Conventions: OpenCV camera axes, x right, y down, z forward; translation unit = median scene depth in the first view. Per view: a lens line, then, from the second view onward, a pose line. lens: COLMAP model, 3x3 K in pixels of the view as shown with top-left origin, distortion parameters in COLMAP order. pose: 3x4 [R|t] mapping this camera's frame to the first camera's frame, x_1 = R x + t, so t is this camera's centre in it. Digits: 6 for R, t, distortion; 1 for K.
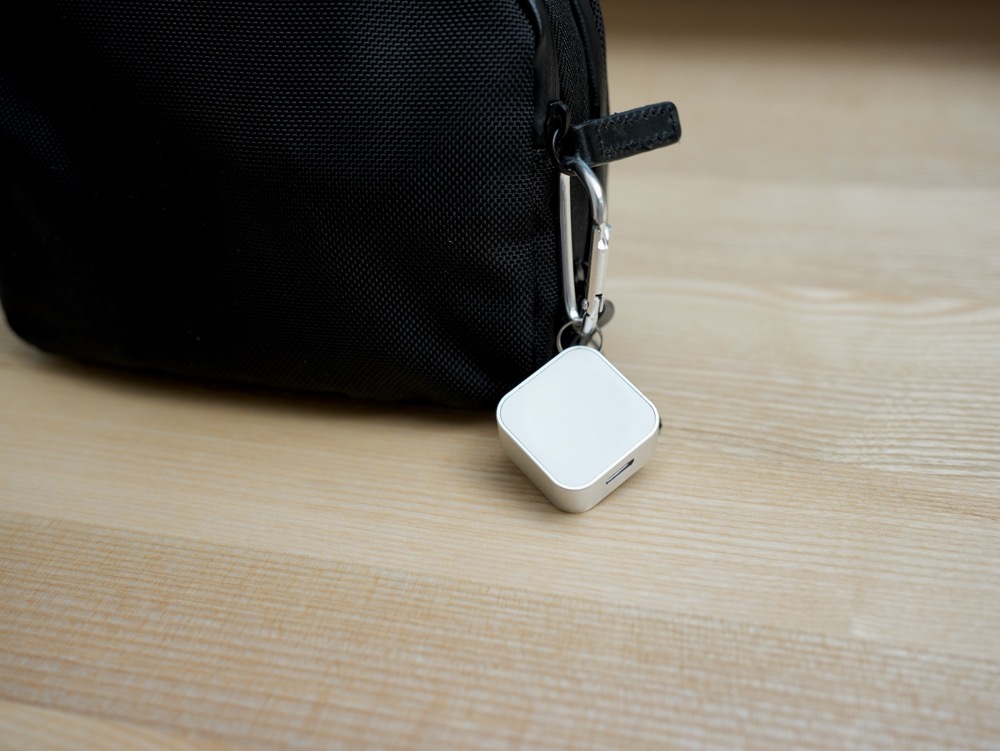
lens RADIAL K [[1143.2, 0, 503.2], [0, 1143.2, 364.3], [0, 0, 1]] dist [-0.024290, 0.156332]
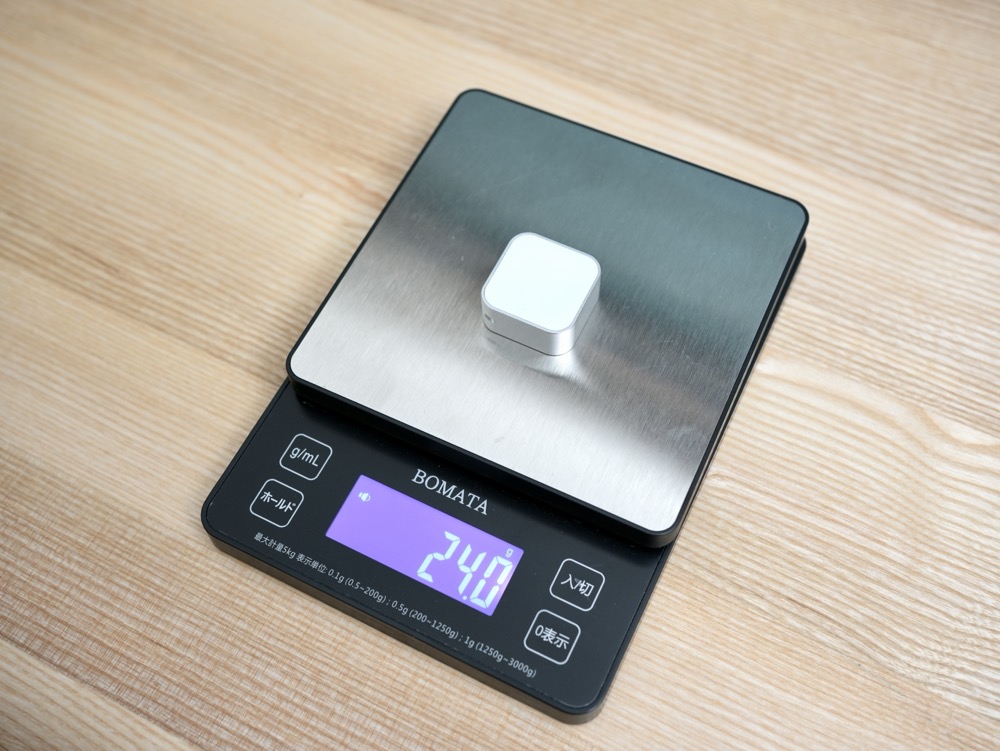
lens RADIAL K [[1143.2, 0, 503.2], [0, 1143.2, 364.3], [0, 0, 1]] dist [-0.024290, 0.156332]
pose [[0.977221, 0.200004, -0.070975, -0.098067], [-0.140564, 0.860541, 0.489603, -0.732569], [0.159000, -0.468474, 0.869052, 0.064982]]
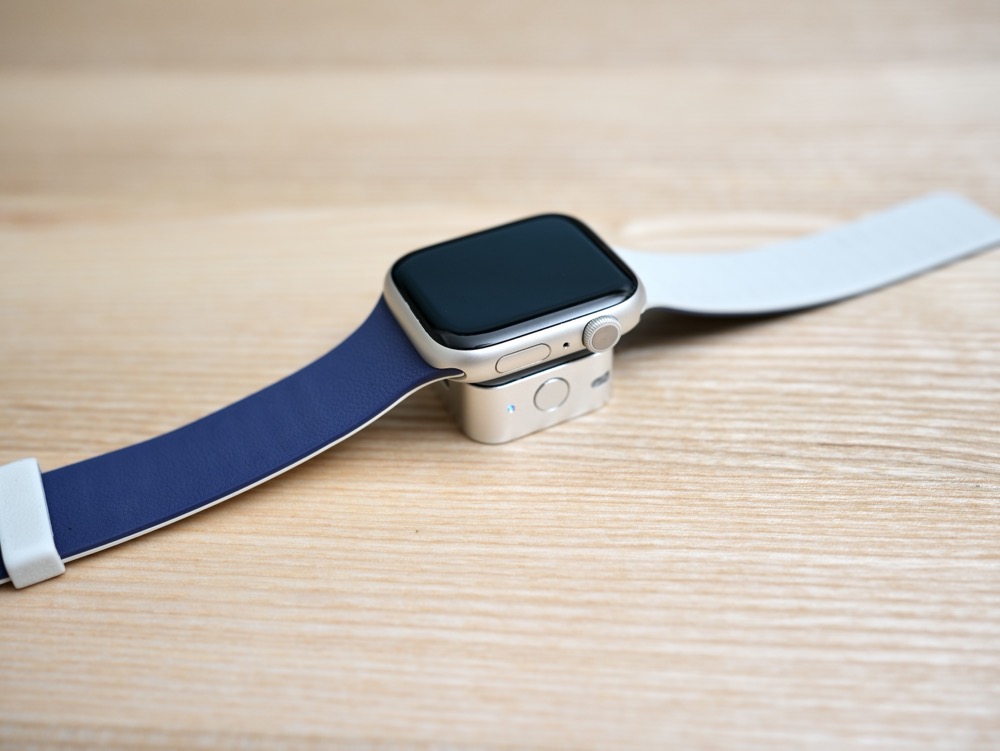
lens RADIAL K [[1143.2, 0, 503.2], [0, 1143.2, 364.3], [0, 0, 1]] dist [-0.024290, 0.156332]
pose [[0.986407, -0.100958, 0.129647, -0.130117], [0.088728, 0.991332, 0.096888, -0.083447], [-0.138305, -0.084068, 0.986815, 0.372157]]
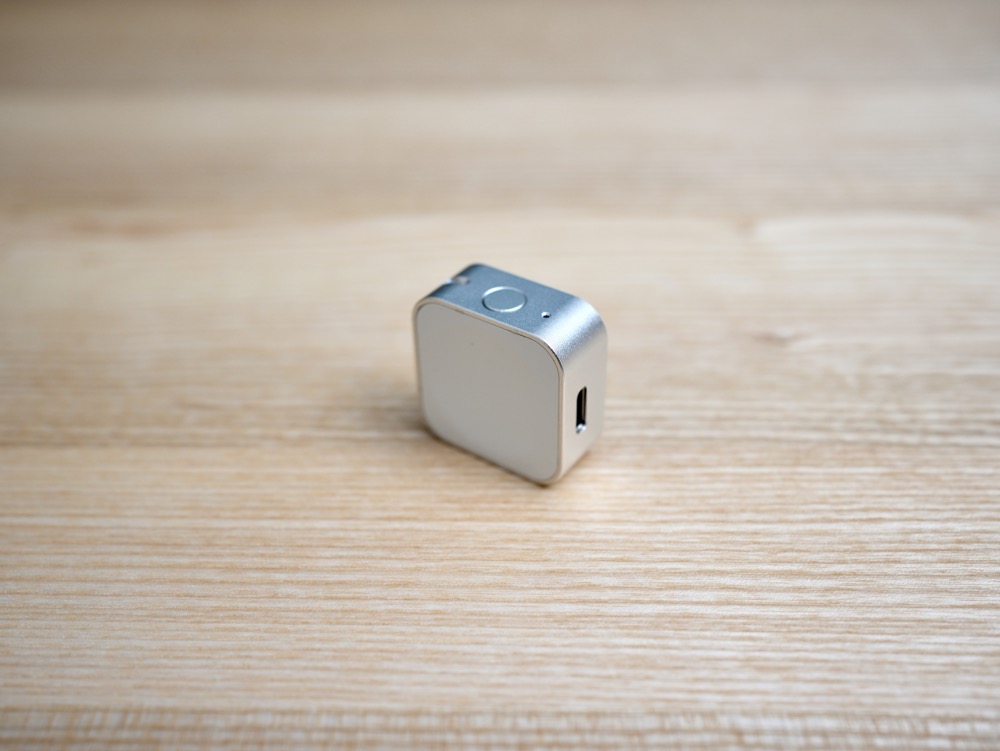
lens RADIAL K [[1143.2, 0, 503.2], [0, 1143.2, 364.3], [0, 0, 1]] dist [-0.024290, 0.156332]
pose [[0.971967, -0.106682, 0.209521, -0.319073], [0.100675, 0.994148, 0.039160, -0.041155], [-0.212473, -0.016968, 0.977020, 0.412713]]
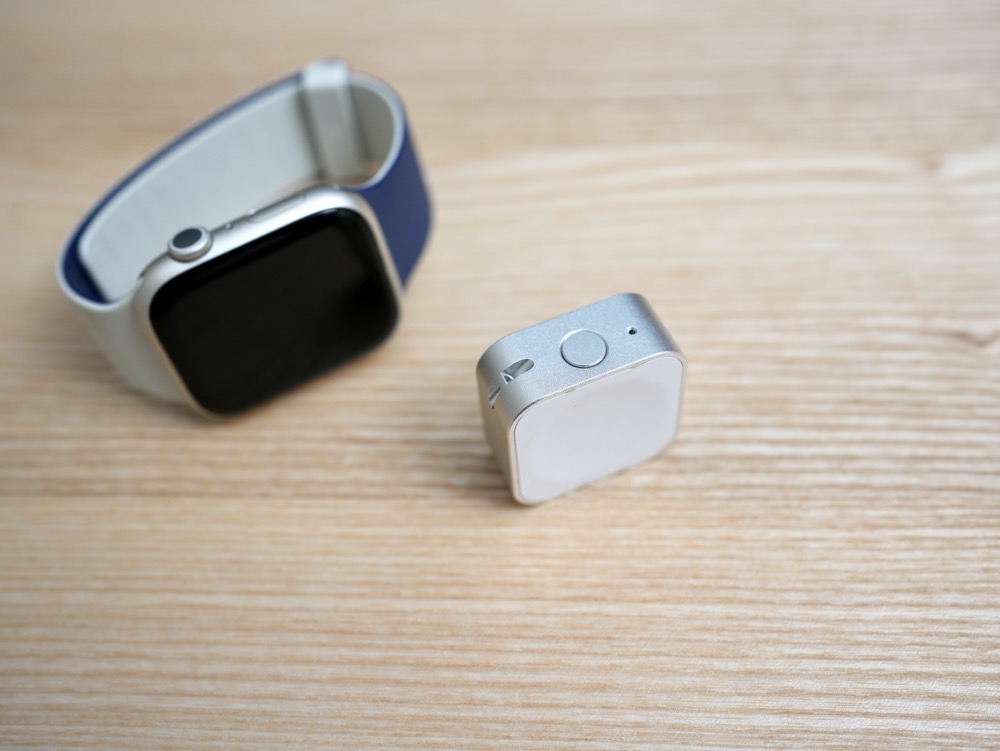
lens RADIAL K [[1143.2, 0, 503.2], [0, 1143.2, 364.3], [0, 0, 1]] dist [-0.024290, 0.156332]
pose [[0.975693, -0.175917, 0.130680, -0.356621], [0.123587, 0.934154, 0.334787, -0.289505], [-0.180970, -0.310499, 0.933188, 0.527820]]
